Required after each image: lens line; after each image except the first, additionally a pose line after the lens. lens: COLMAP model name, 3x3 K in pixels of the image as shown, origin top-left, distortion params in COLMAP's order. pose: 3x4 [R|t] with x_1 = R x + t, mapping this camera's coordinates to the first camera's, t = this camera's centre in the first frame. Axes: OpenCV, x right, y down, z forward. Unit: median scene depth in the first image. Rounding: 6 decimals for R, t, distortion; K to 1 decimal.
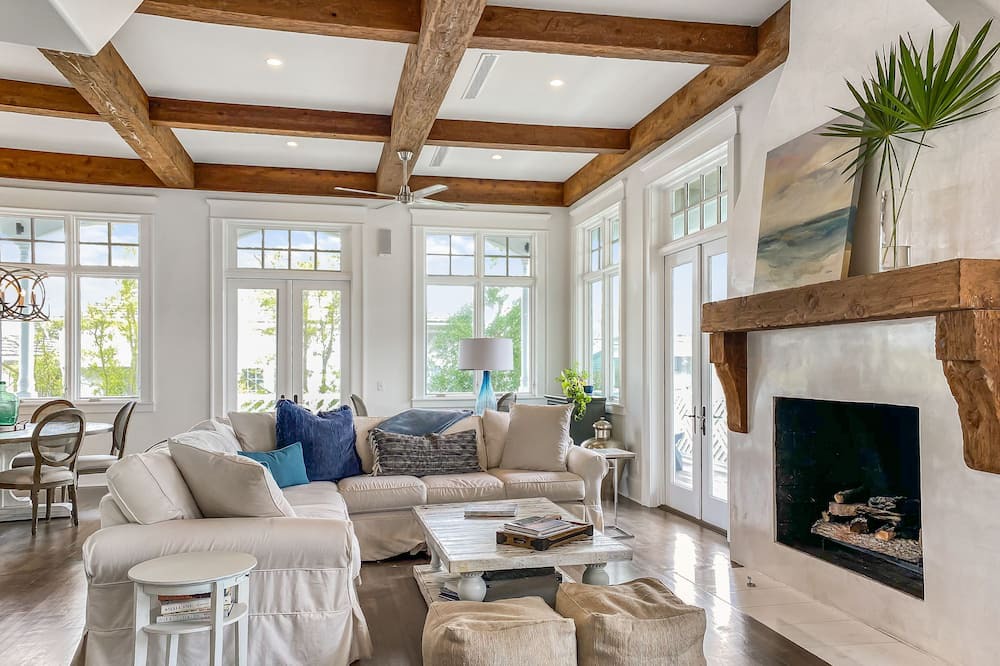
lens RADIAL K [[785.6, 0, 498.1], [0, 785.6, 352.6], [0, 0, 1]] dist [0.079043, 0.001021]
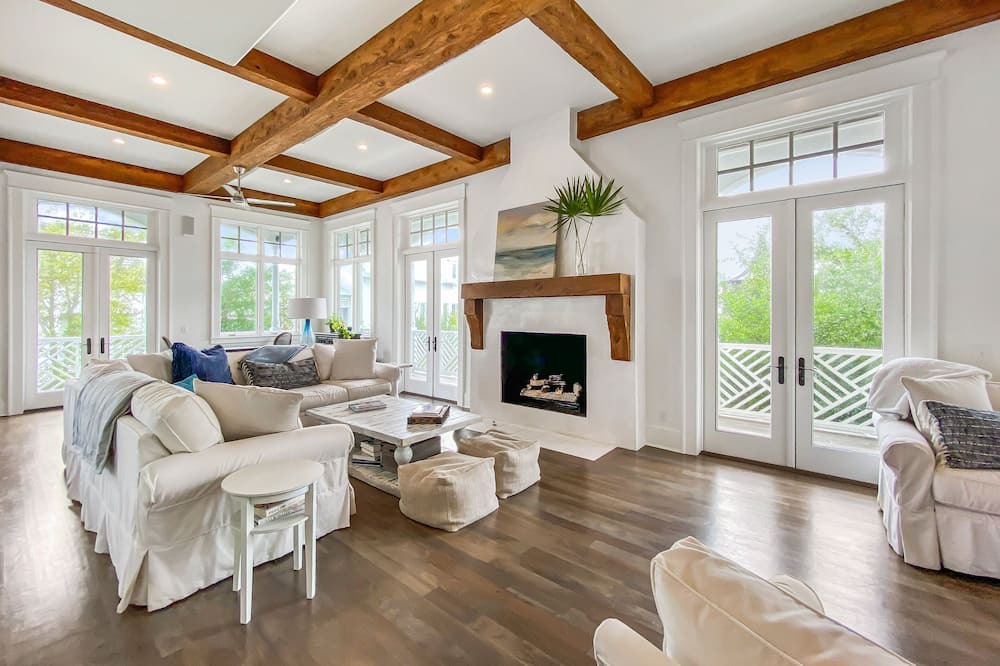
lens RADIAL K [[420.6, 0, 497.7], [0, 420.6, 313.1], [0, 0, 1]] dist [0.000284, -0.000041]
pose [[0.792096, 0.000253, 0.610397, -0.323075], [-0.011835, 0.999818, 0.014944, -0.007915], [-0.610282, -0.019061, 0.791955, 0.151442]]
